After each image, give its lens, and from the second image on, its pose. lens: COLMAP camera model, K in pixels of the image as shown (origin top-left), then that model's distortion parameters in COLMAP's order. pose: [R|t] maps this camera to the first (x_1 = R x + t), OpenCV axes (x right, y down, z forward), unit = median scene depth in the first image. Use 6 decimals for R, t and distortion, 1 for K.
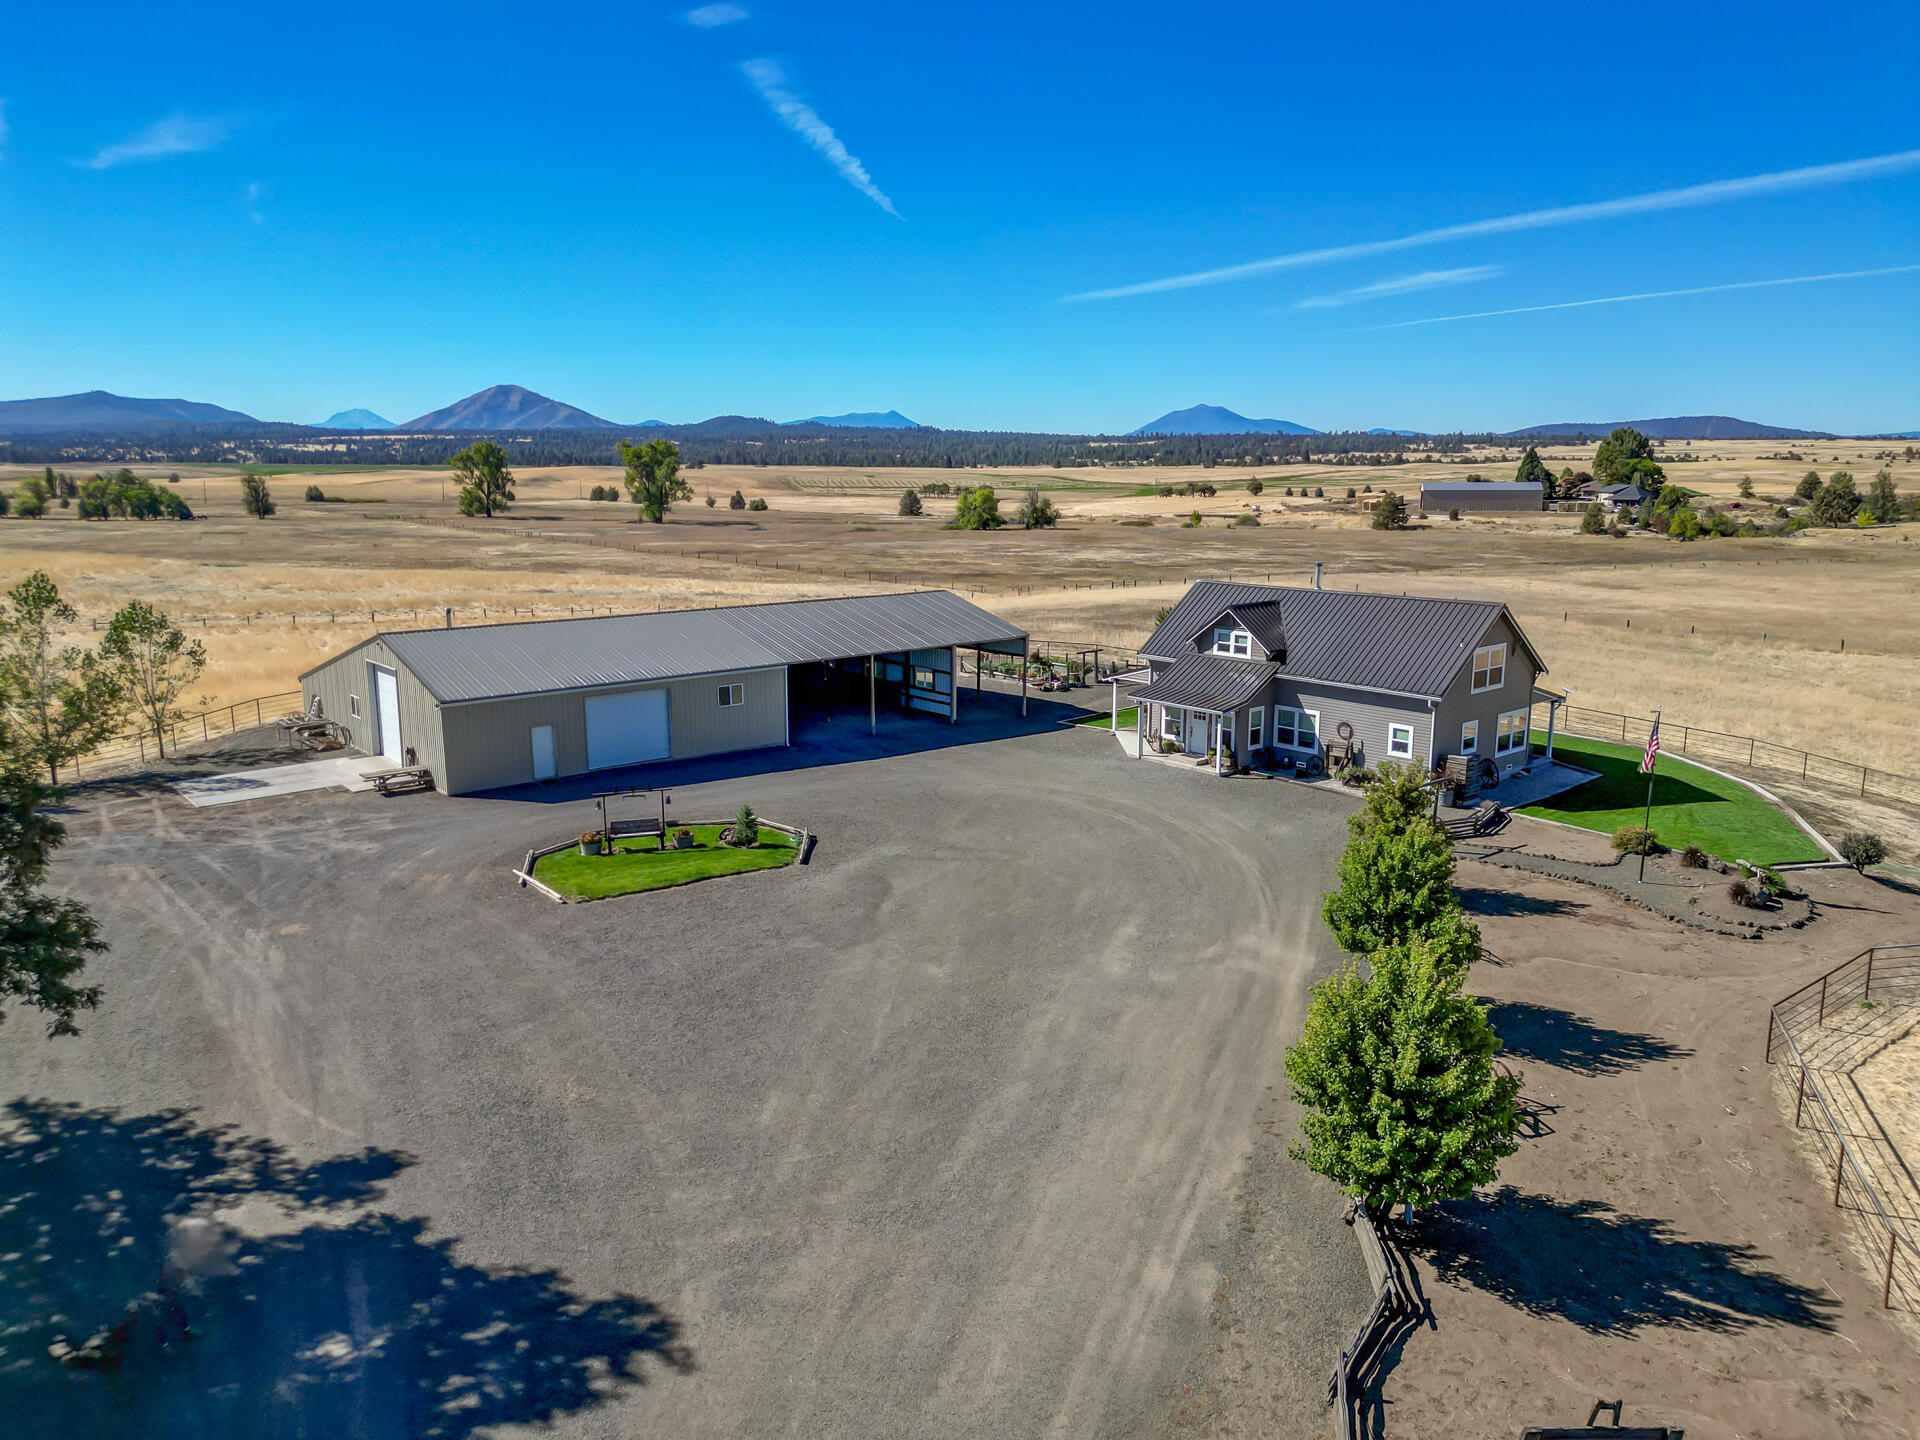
lens RADIAL K [[1335.7, 0, 960.2], [0, 1335.7, 711.2], [0, 0, 1]] dist [0.083214, -0.083985]
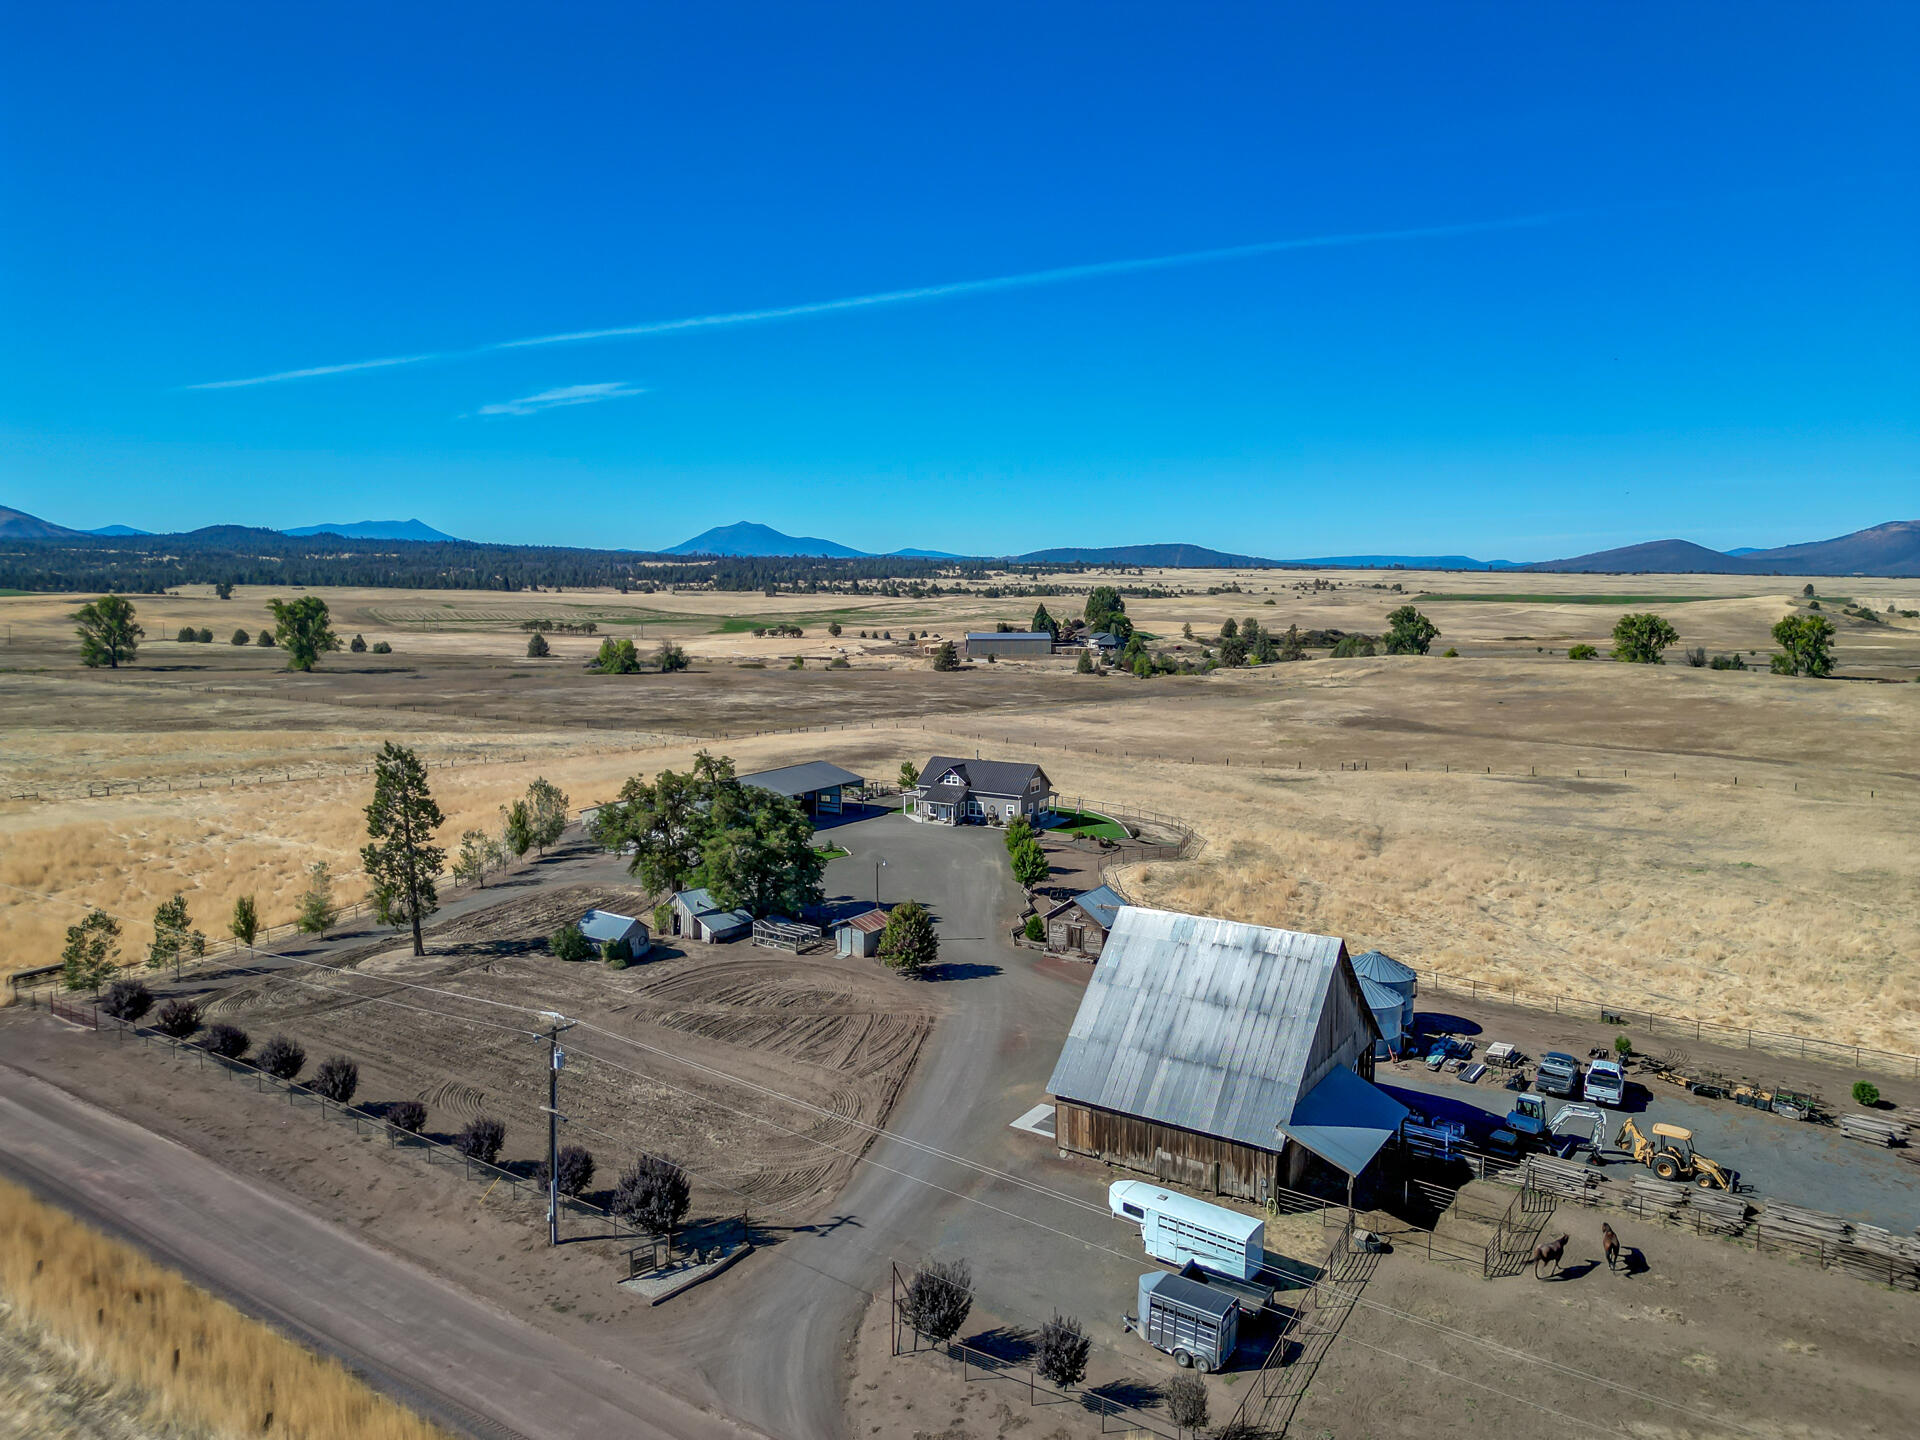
lens RADIAL K [[1335.7, 0, 960.2], [0, 1335.7, 711.2], [0, 0, 1]] dist [0.083214, -0.083985]
pose [[0.944991, -0.027465, 0.325943, -0.102822], [0.054337, 0.995804, -0.073628, 0.001995], [-0.322553, 0.087289, 0.942518, -0.248250]]
